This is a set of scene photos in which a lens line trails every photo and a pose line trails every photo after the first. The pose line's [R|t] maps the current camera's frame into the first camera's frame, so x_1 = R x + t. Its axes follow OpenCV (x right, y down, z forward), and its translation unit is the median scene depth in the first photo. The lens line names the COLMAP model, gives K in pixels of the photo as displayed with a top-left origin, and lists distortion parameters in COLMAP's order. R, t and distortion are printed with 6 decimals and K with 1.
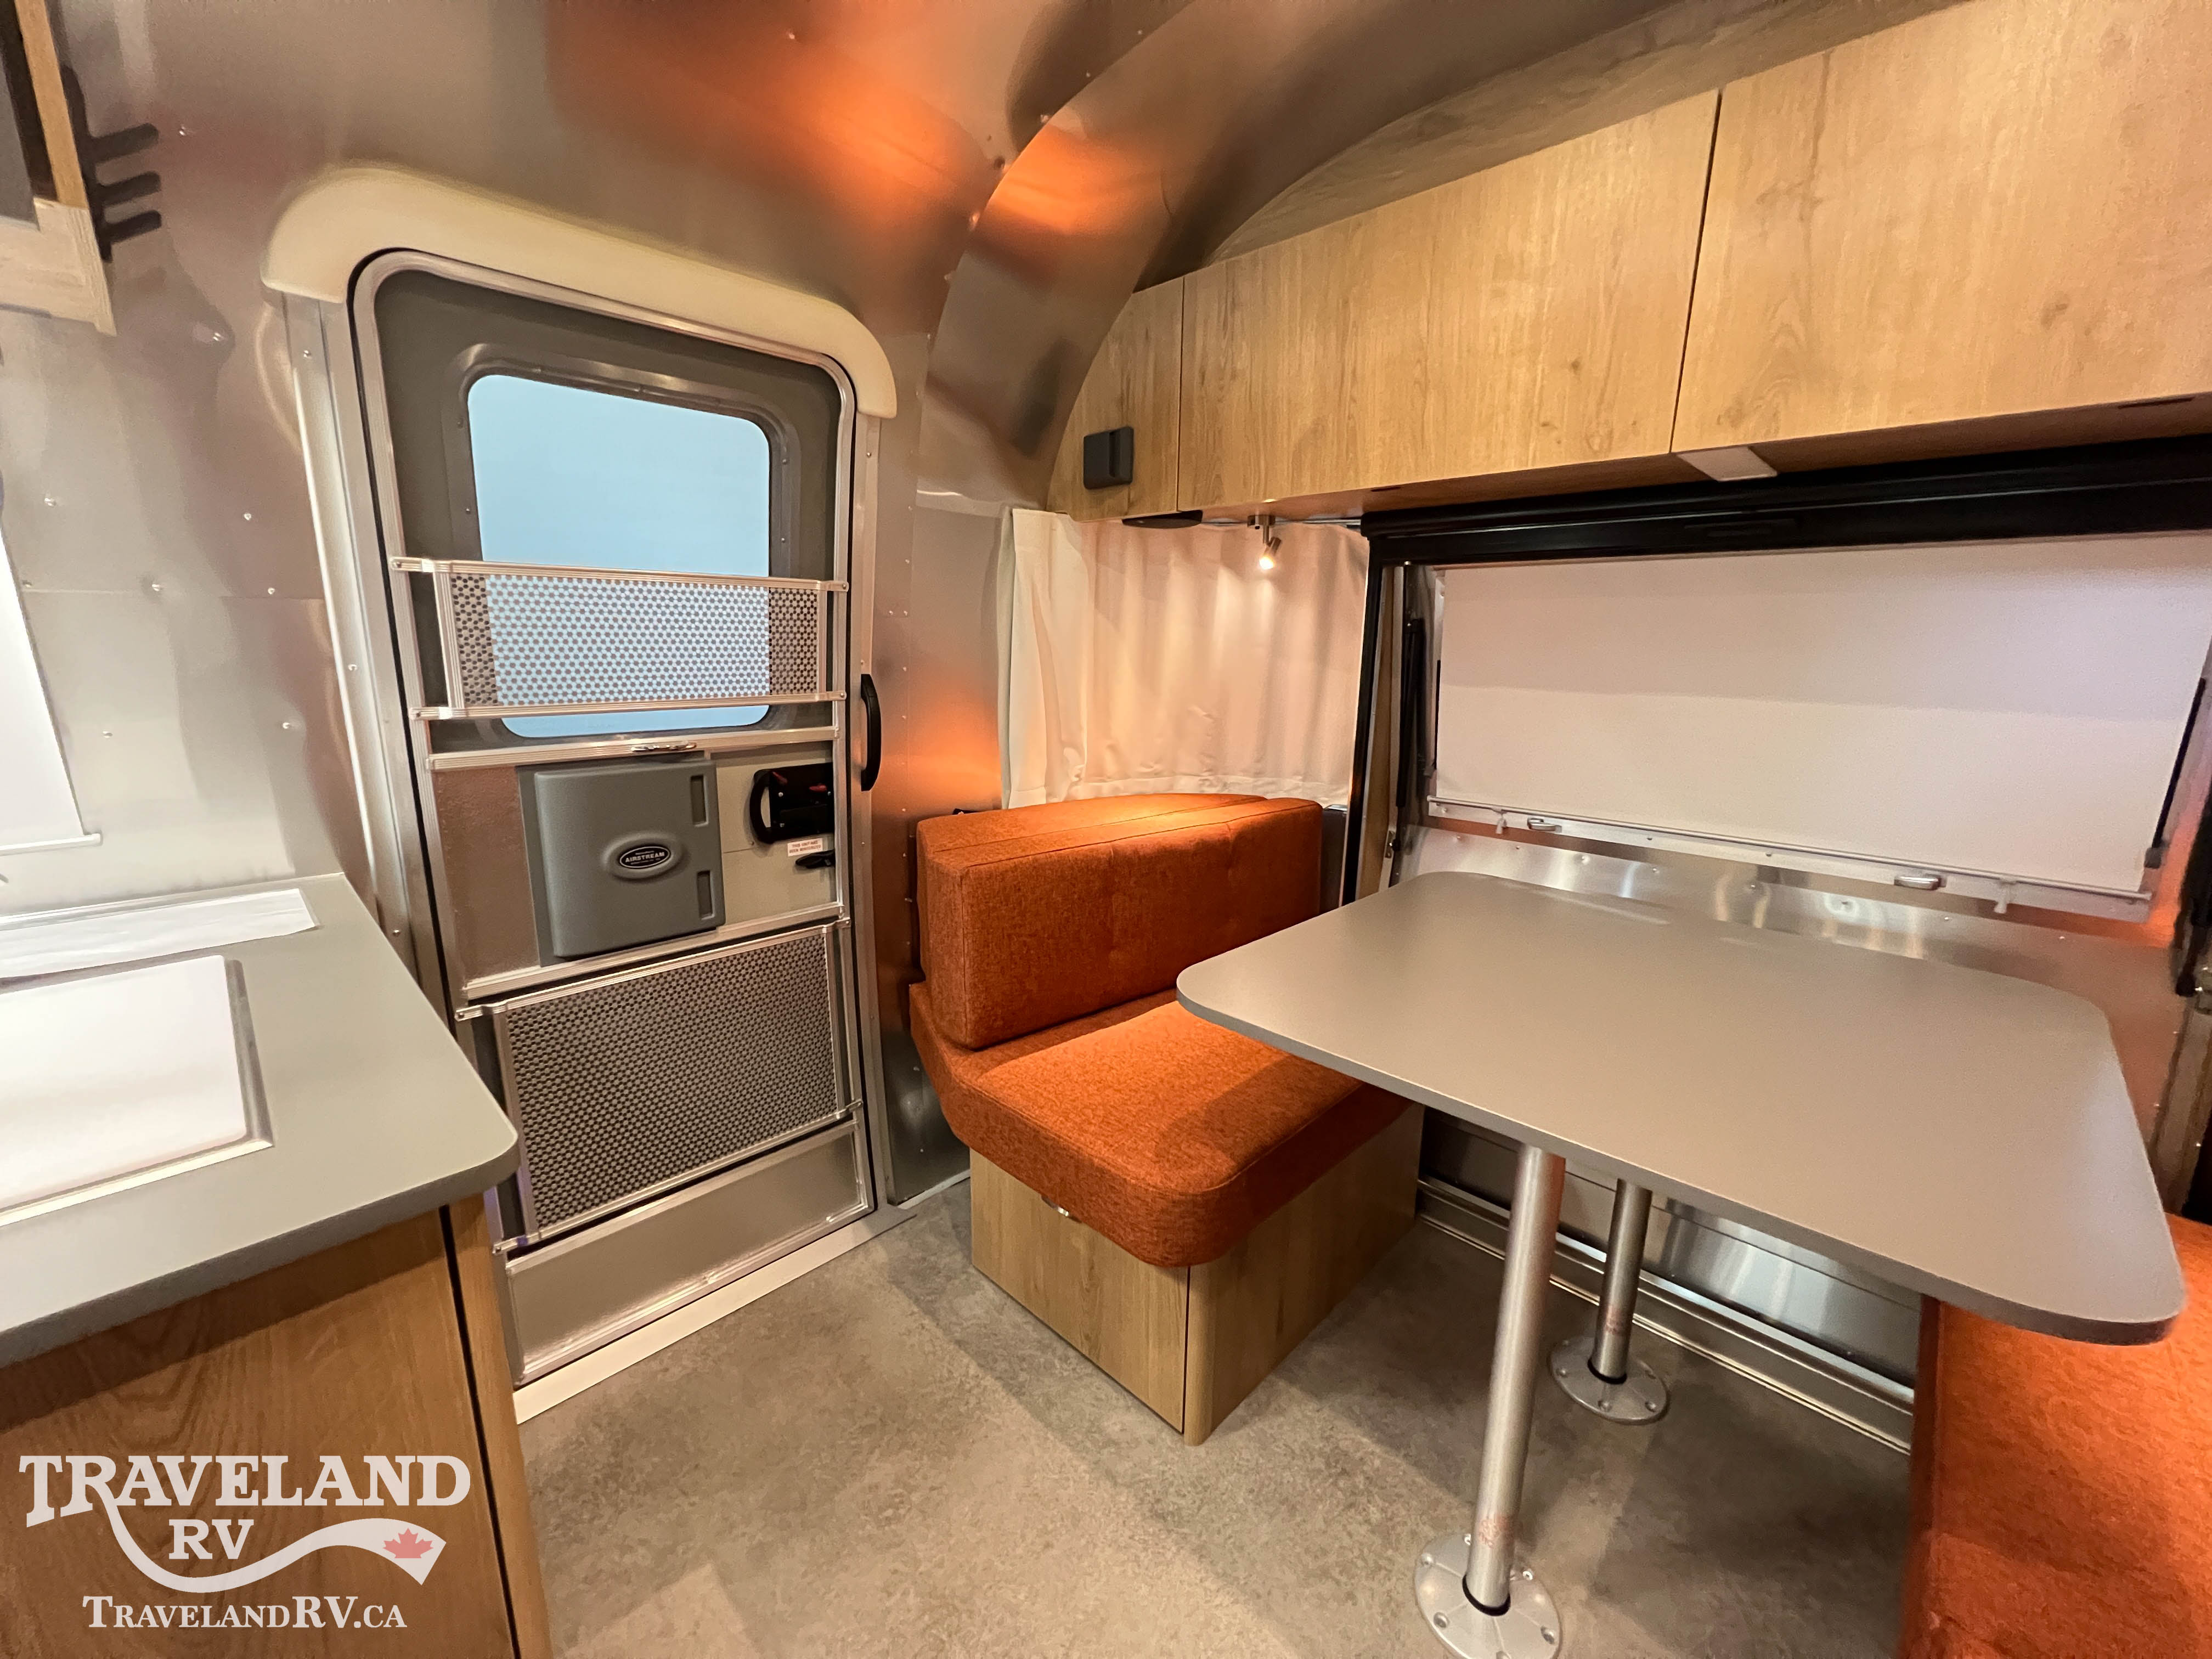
lens RADIAL K [[881.5, 0, 1101.4], [0, 881.5, 825.8], [0, 0, 1]] dist [-0.000608, 0.000235]
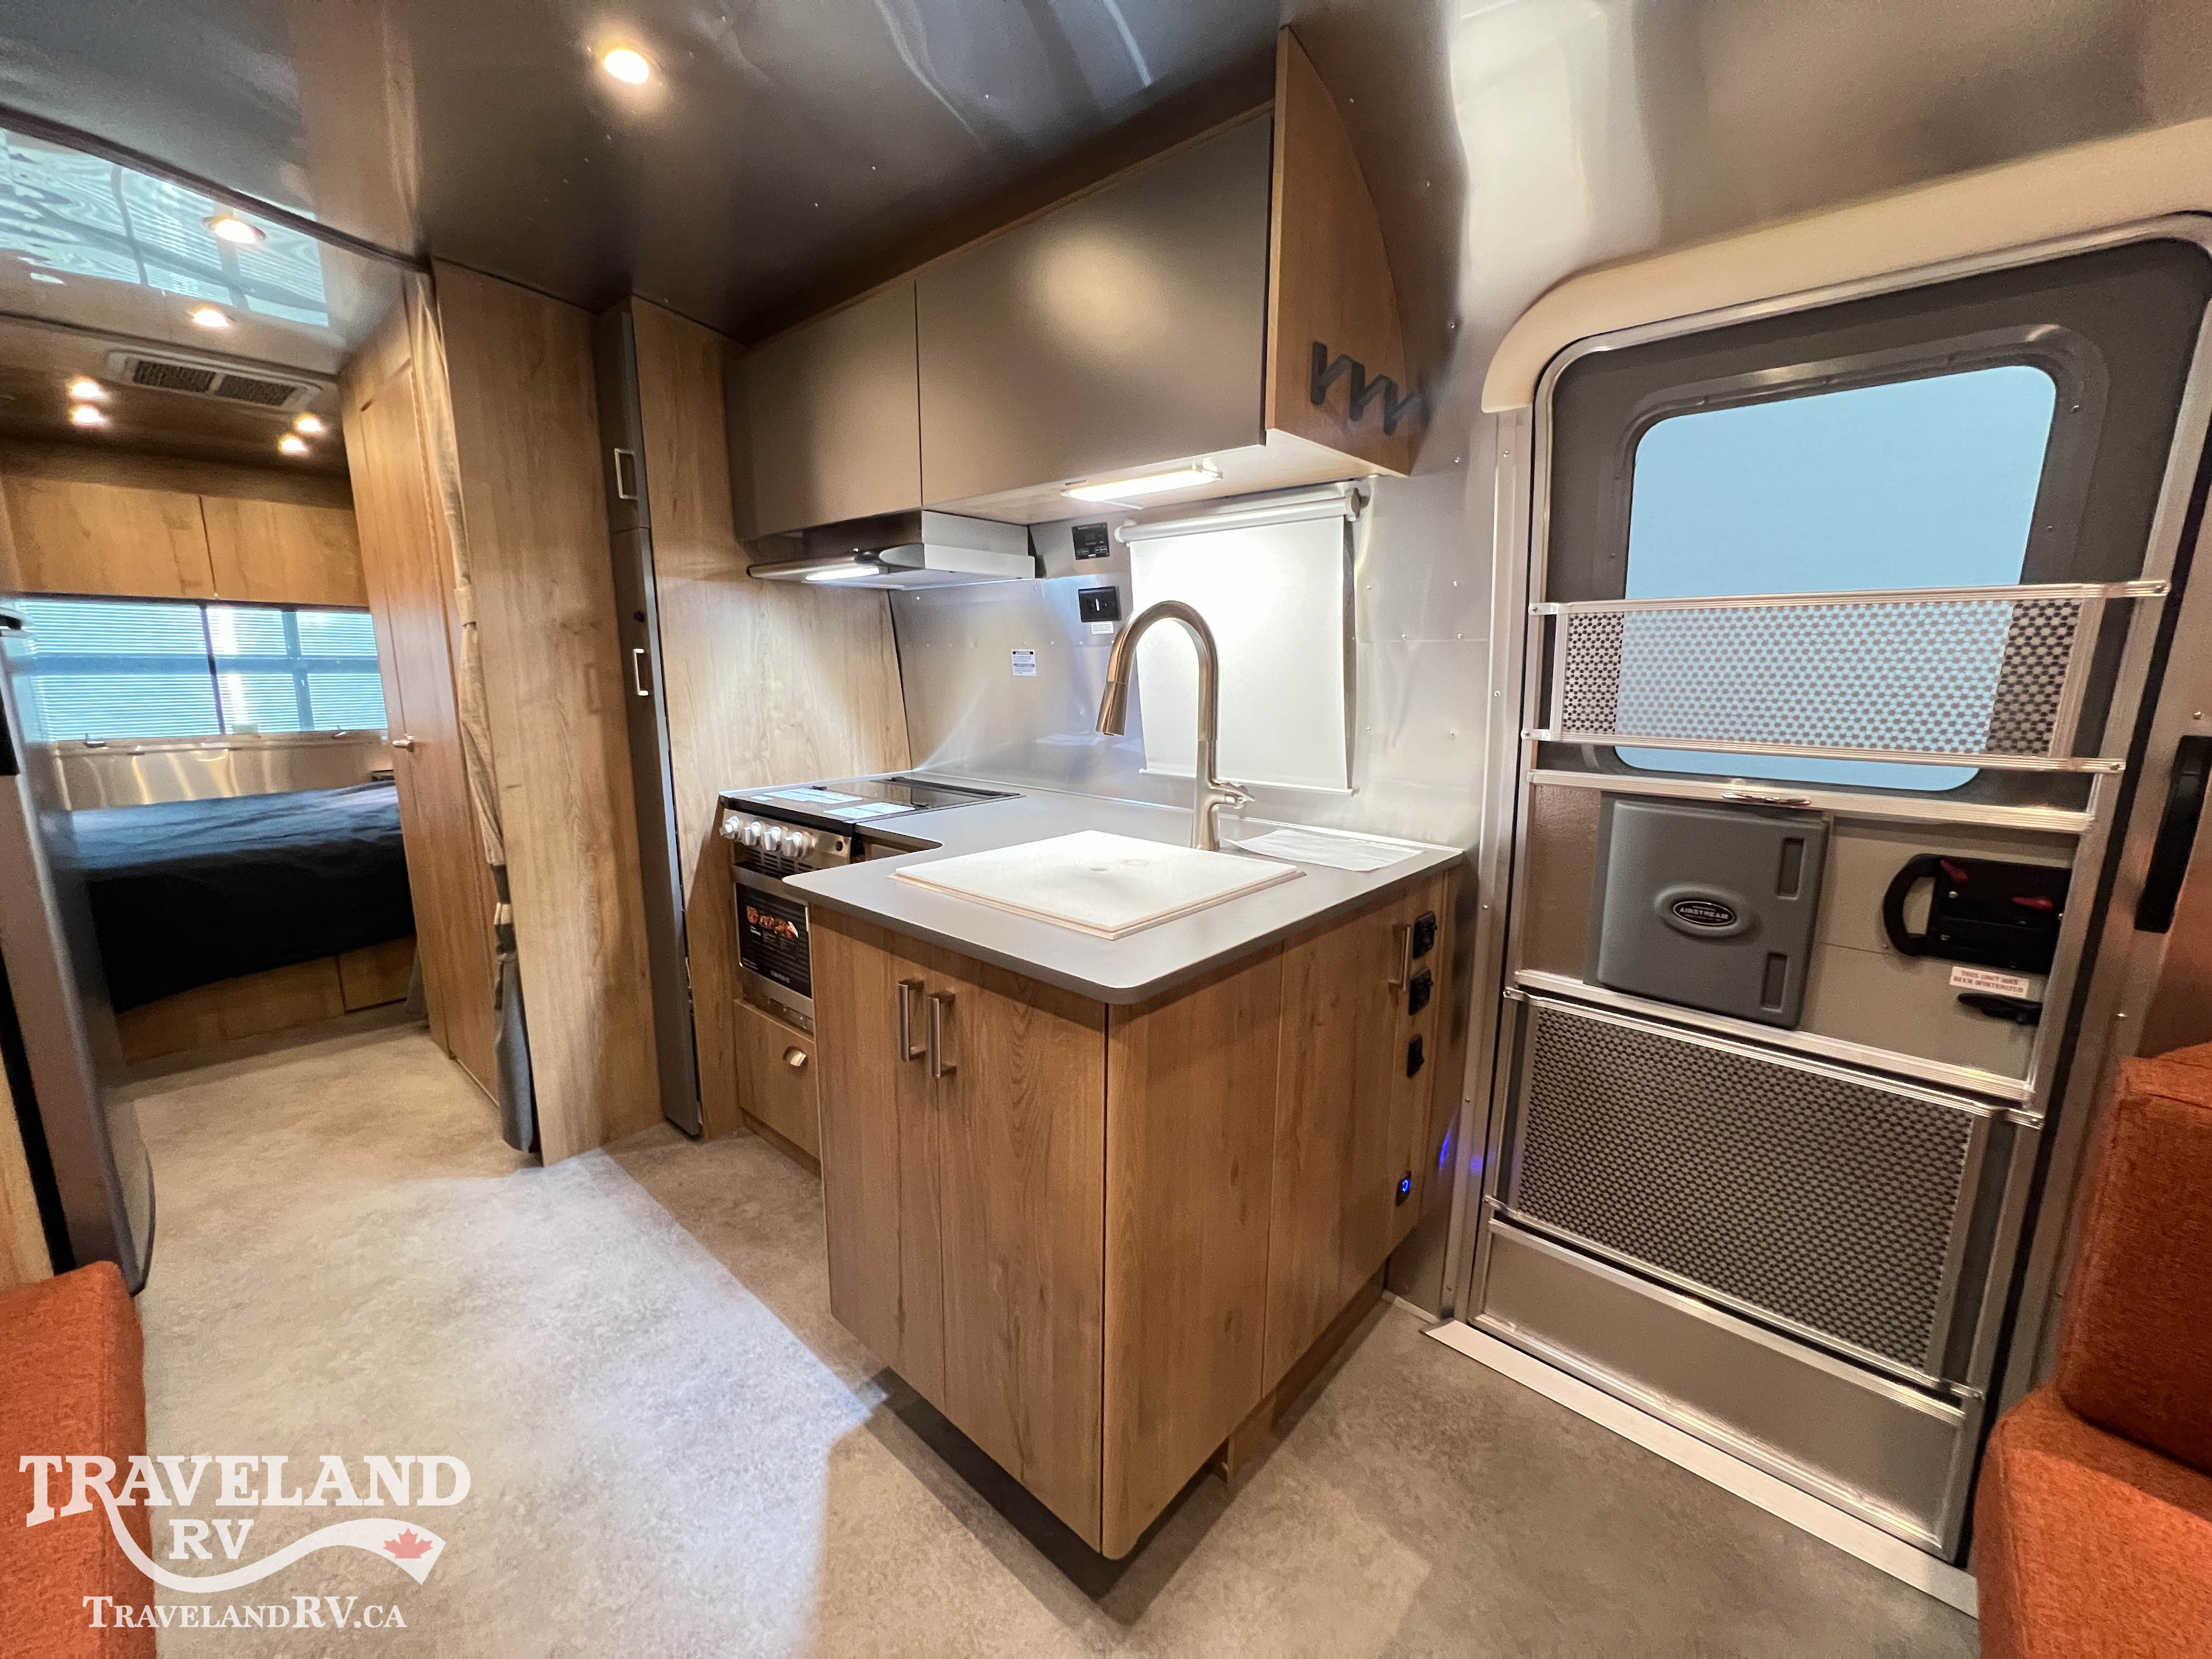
lens RADIAL K [[883.3, 0, 1102.6], [0, 883.3, 826.4], [0, 0, 1]] dist [-0.001067, 0.000373]
pose [[0.046252, 0.172458, -0.983930, 0.289124], [-0.217128, 0.963170, 0.158613, -0.052806], [0.975047, 0.206302, 0.081994, 0.273137]]
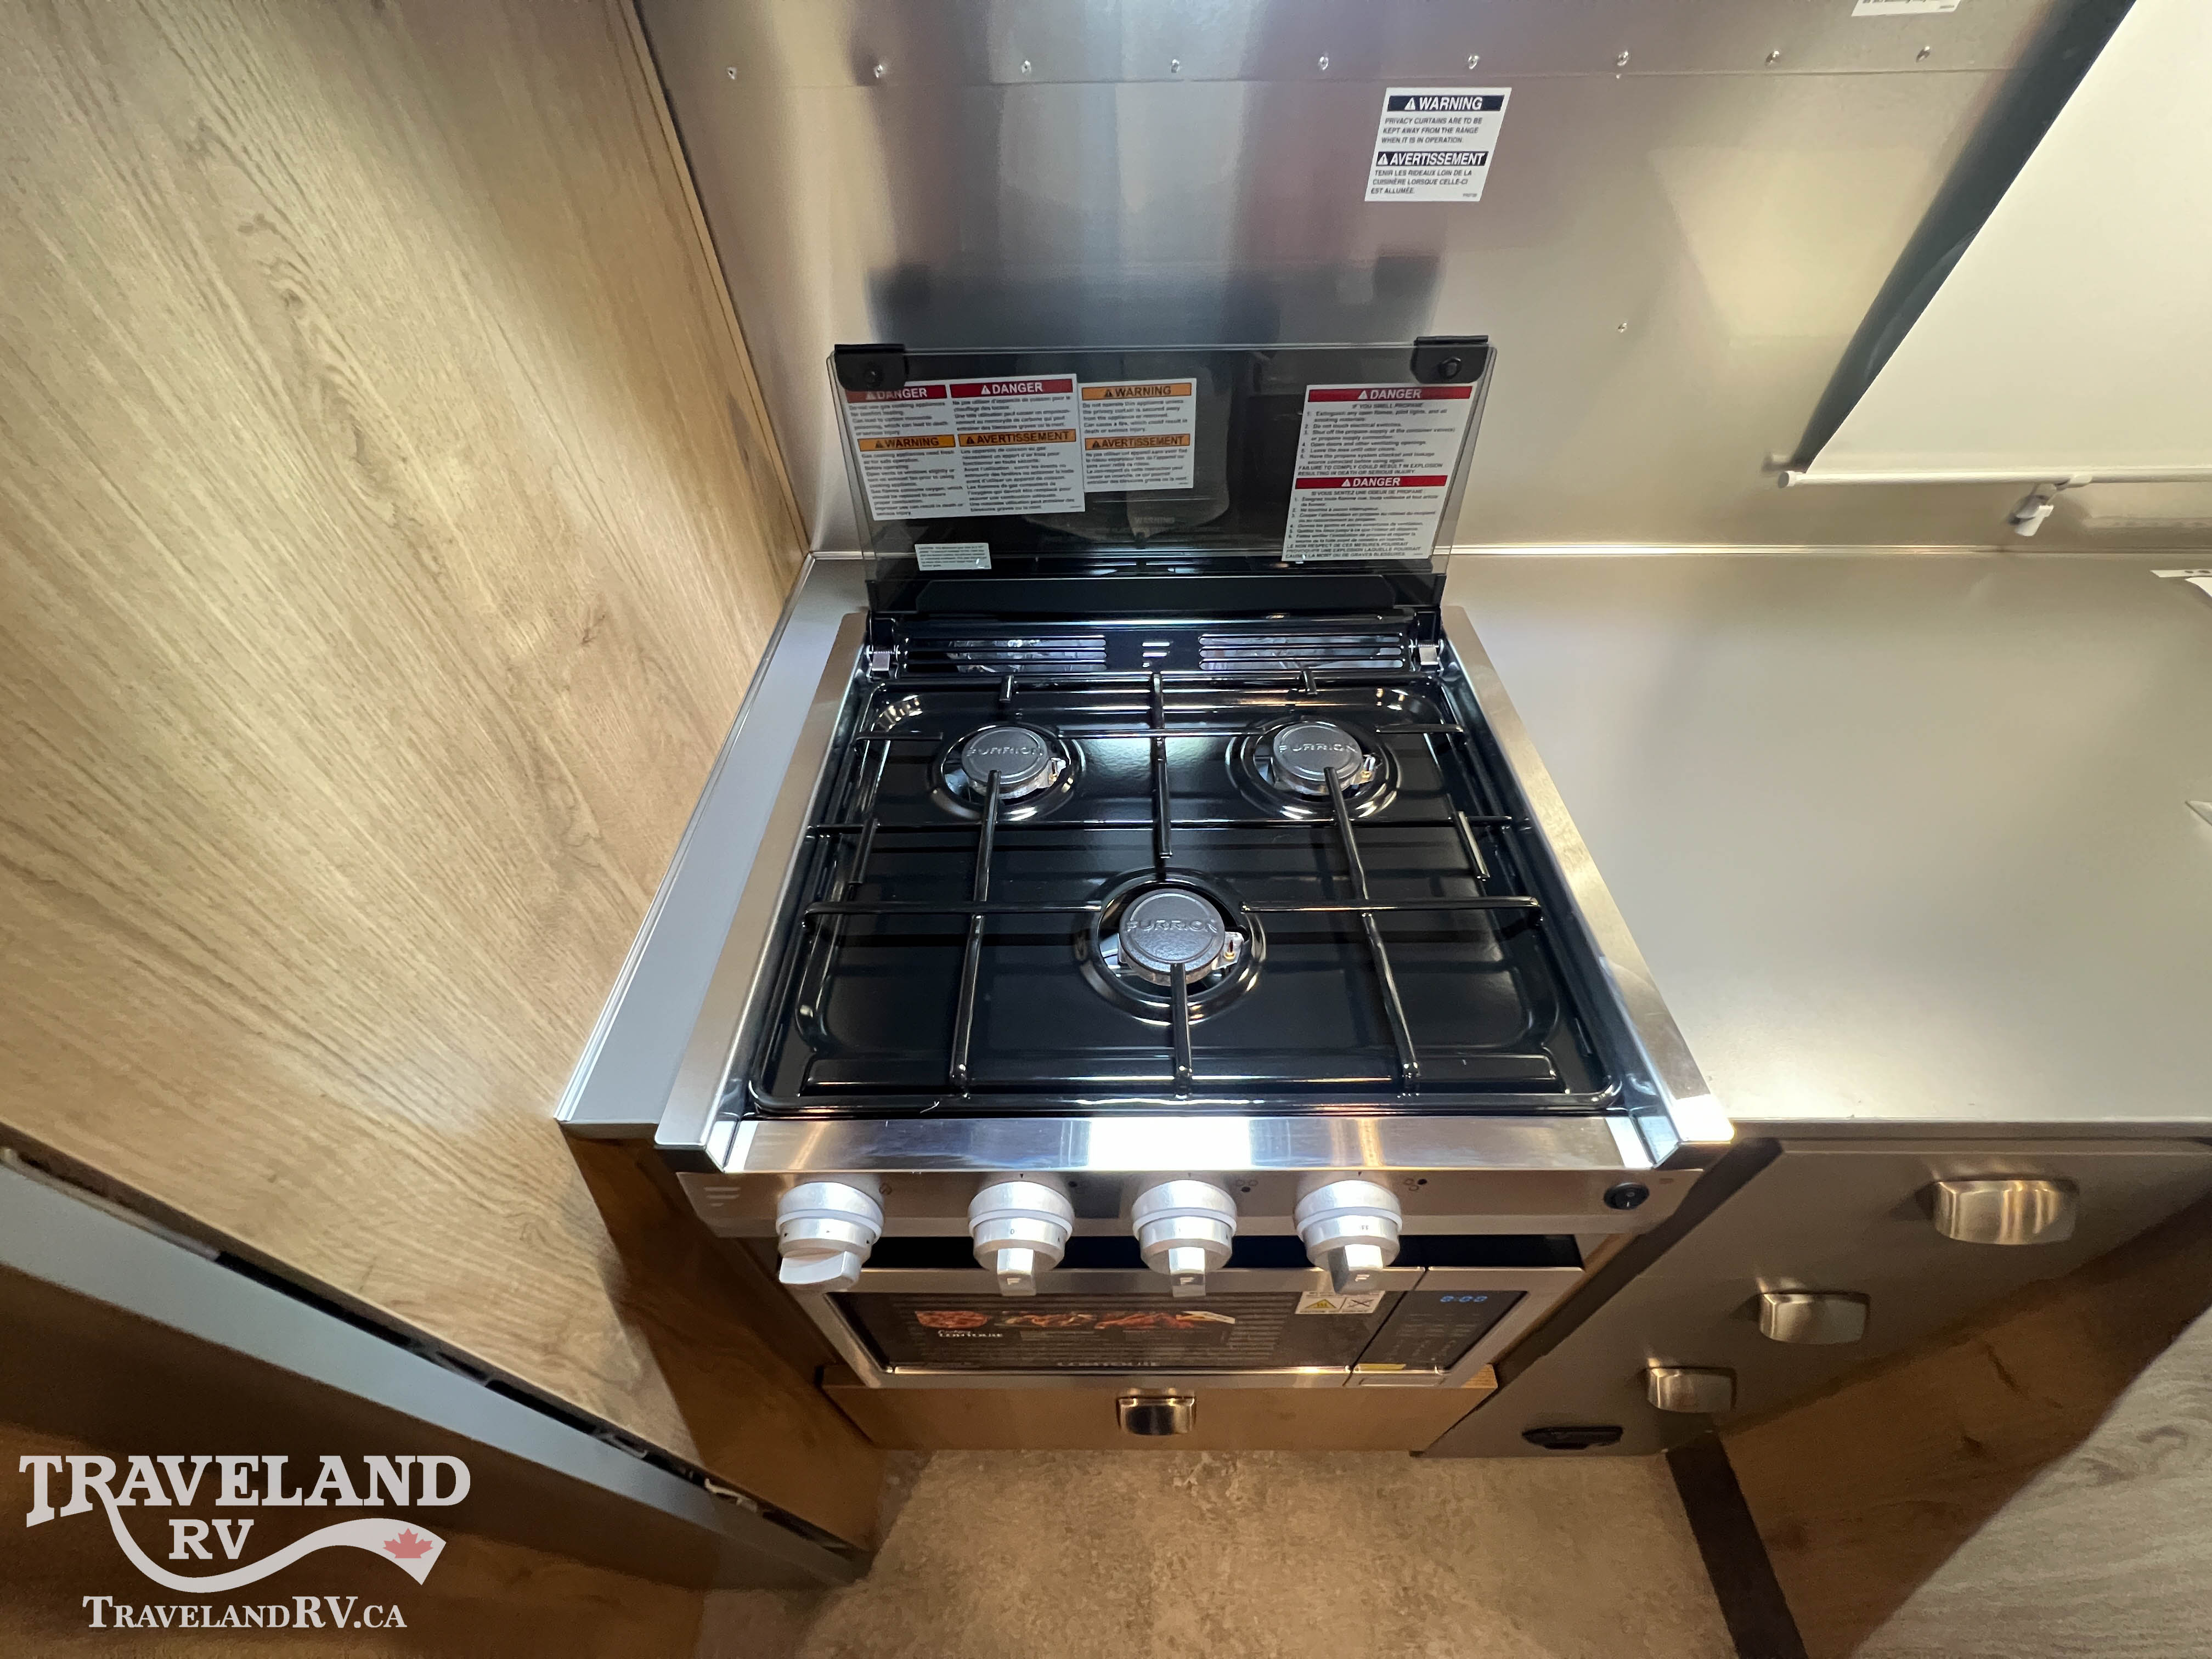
lens RADIAL K [[887.0, 0, 1106.0], [0, 887.0, 829.5], [0, 0, 1]] dist [-0.001758, 0.000376]
pose [[0.698314, 0.505094, -0.507186, -0.857690], [-0.137720, 0.790136, 0.597259, -0.029390], [0.702418, -0.347225, 0.621325, -0.220468]]
